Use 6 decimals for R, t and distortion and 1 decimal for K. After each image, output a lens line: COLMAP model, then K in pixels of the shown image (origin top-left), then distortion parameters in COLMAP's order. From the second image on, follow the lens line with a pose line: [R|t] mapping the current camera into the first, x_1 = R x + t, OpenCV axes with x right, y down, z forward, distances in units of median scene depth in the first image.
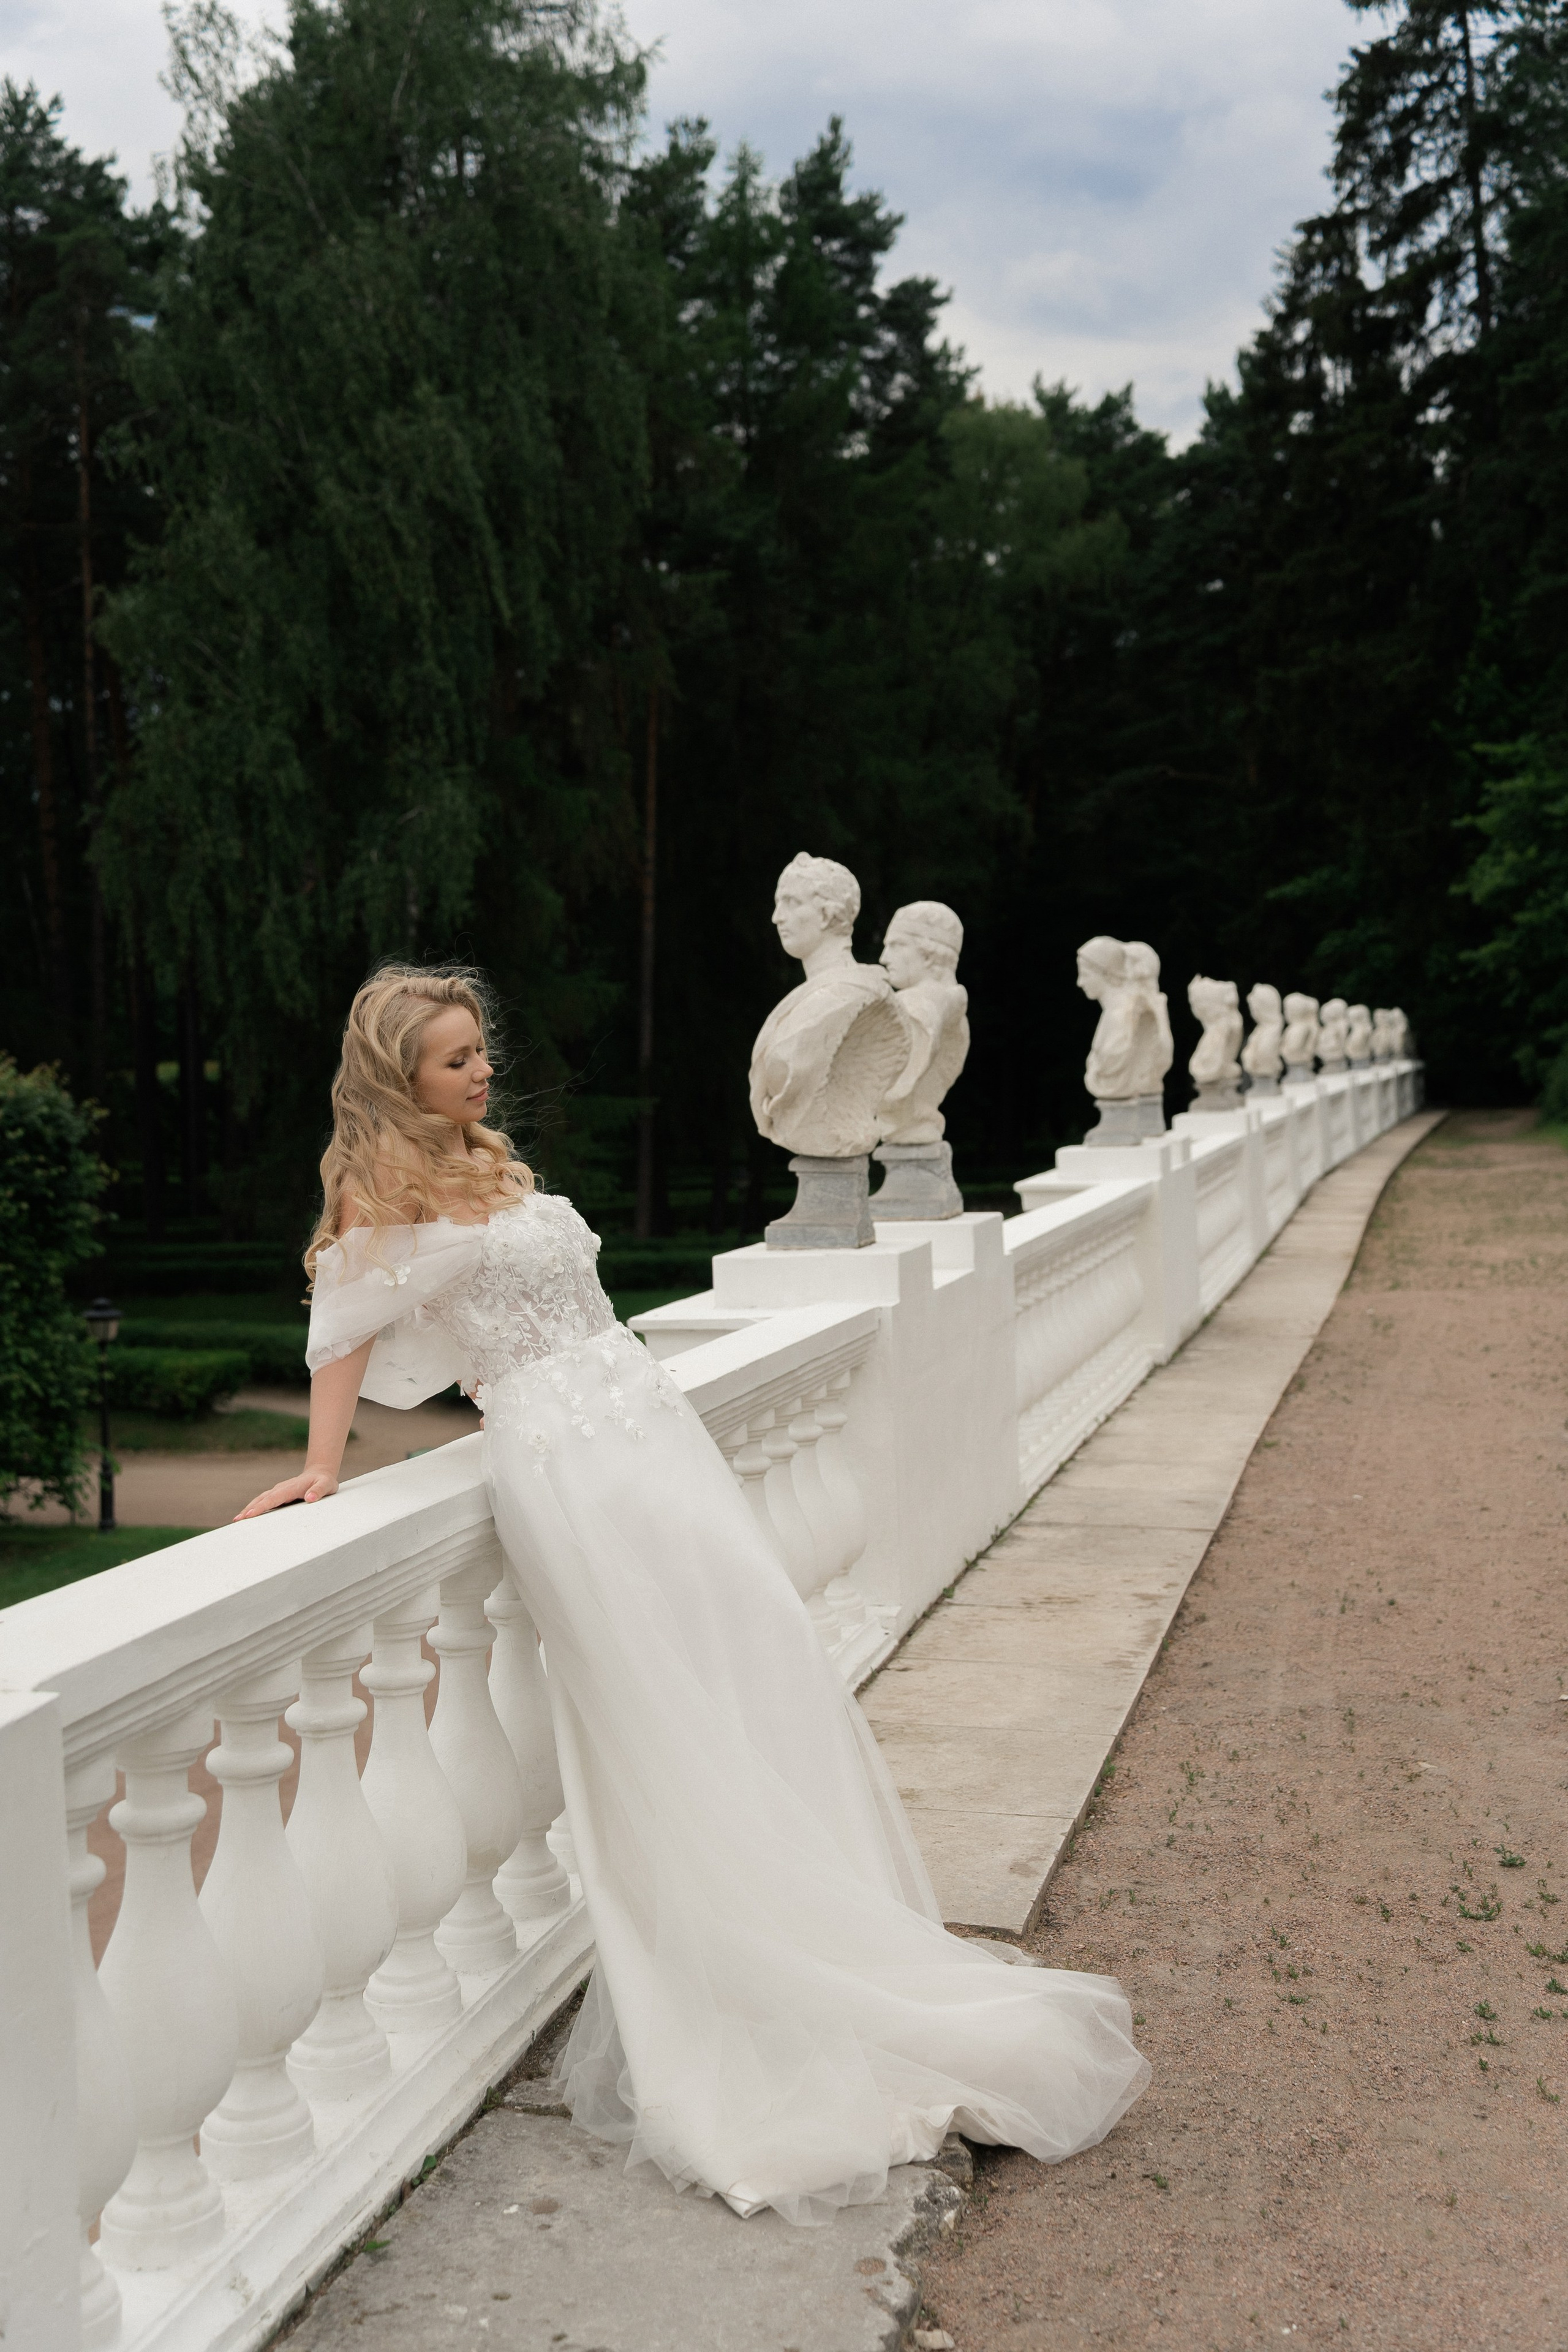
lens RADIAL K [[2706.9, 0, 784.0], [0, 2706.9, 1176.0], [0, 0, 1]] dist [0.127624, 0.008591]
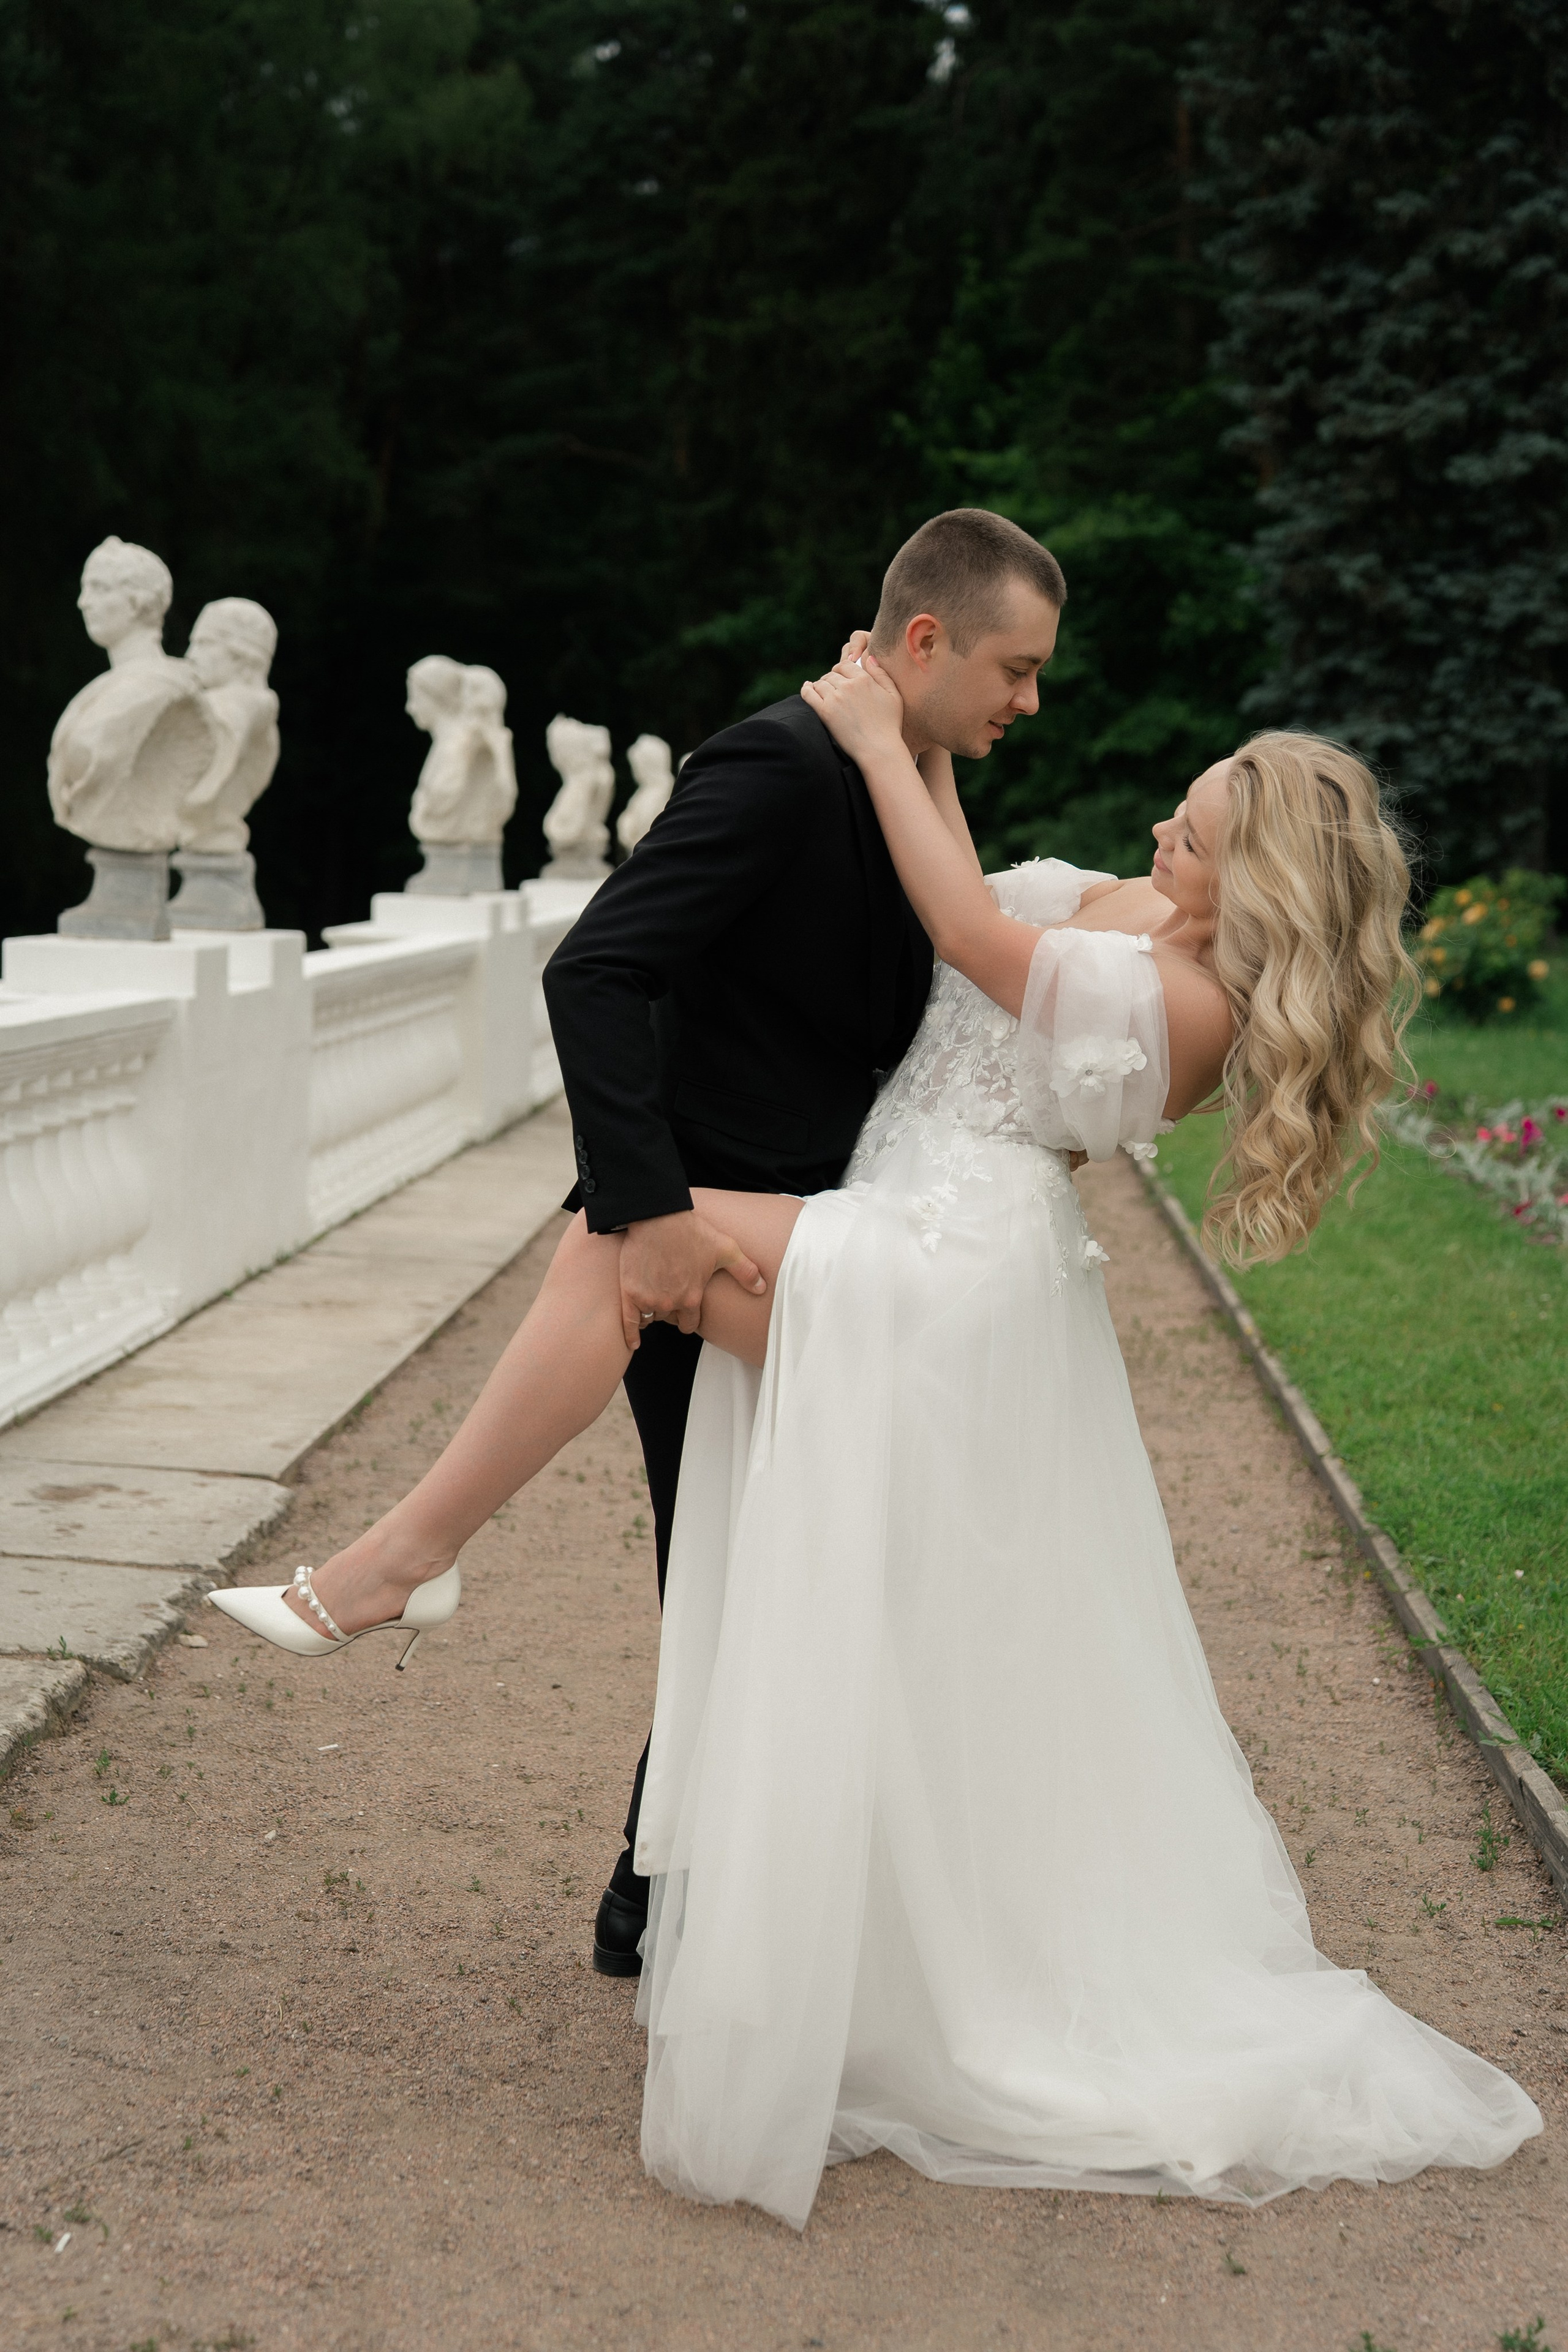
lens RADIAL K [[3719.6, 0, 784.0], [0, 3719.6, 1176.0], [0, 0, 1]] dist [0.363288, 0.018870]
pose [[0.977638, 0.049897, 0.204288, -0.016429], [-0.059809, 0.997299, 0.042634, 0.025470], [-0.201609, -0.053899, 0.977982, -0.272296]]
